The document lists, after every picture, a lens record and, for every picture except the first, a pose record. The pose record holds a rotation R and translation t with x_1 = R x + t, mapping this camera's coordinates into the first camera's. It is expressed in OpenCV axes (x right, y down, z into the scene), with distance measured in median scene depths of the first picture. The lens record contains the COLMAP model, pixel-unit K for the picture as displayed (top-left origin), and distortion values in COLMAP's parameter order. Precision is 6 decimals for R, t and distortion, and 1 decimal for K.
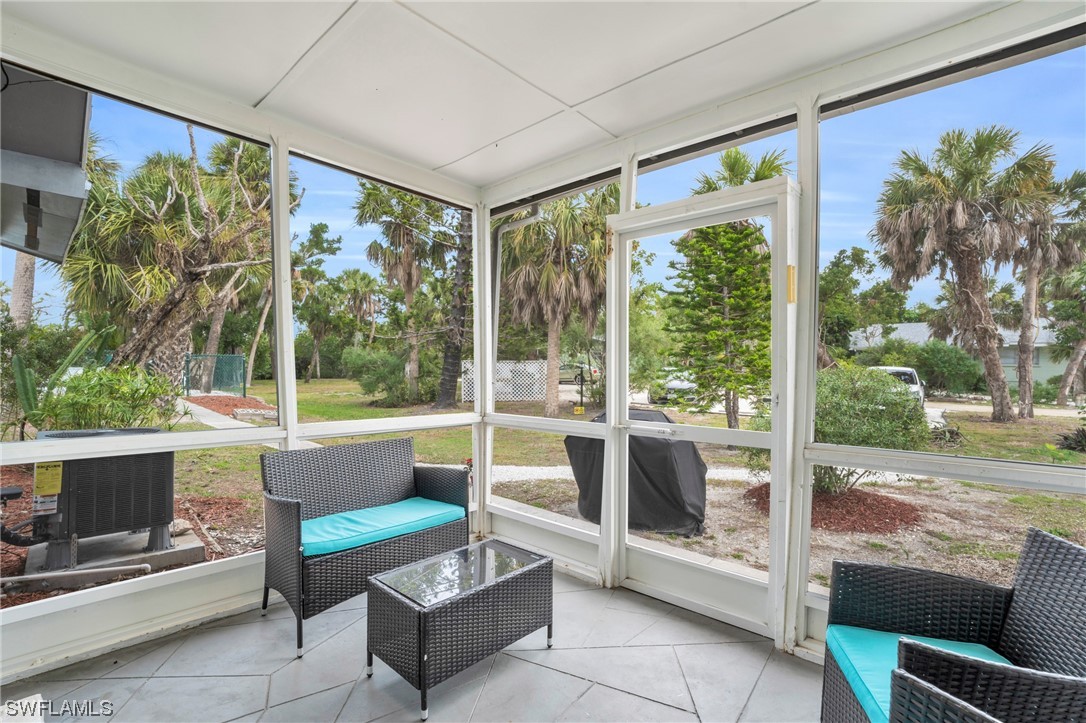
lens RADIAL K [[509.6, 0, 542.9], [0, 509.6, 366.4], [0, 0, 1]] dist [-0.038834, 0.002206]
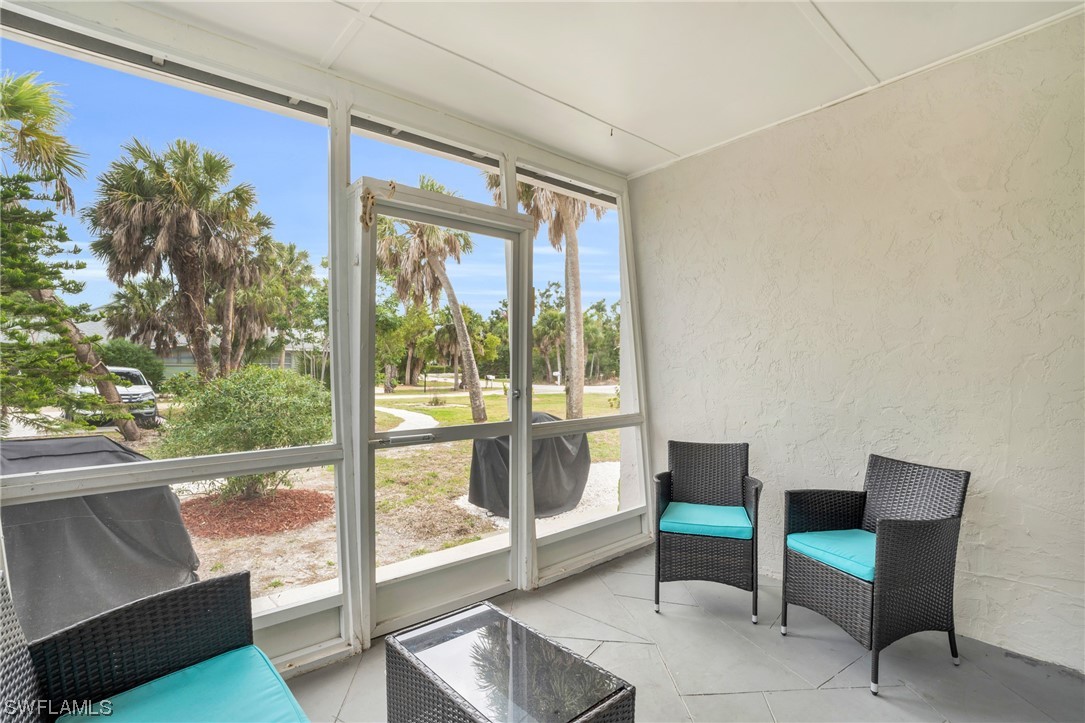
lens RADIAL K [[509.1, 0, 546.1], [0, 509.1, 363.4], [0, 0, 1]] dist [-0.038834, 0.002206]
pose [[0.086982, 0.003467, 0.996204, -0.140258], [0.002540, 0.999990, -0.003702, -0.000007], [-0.996207, 0.002852, 0.086972, 0.148188]]
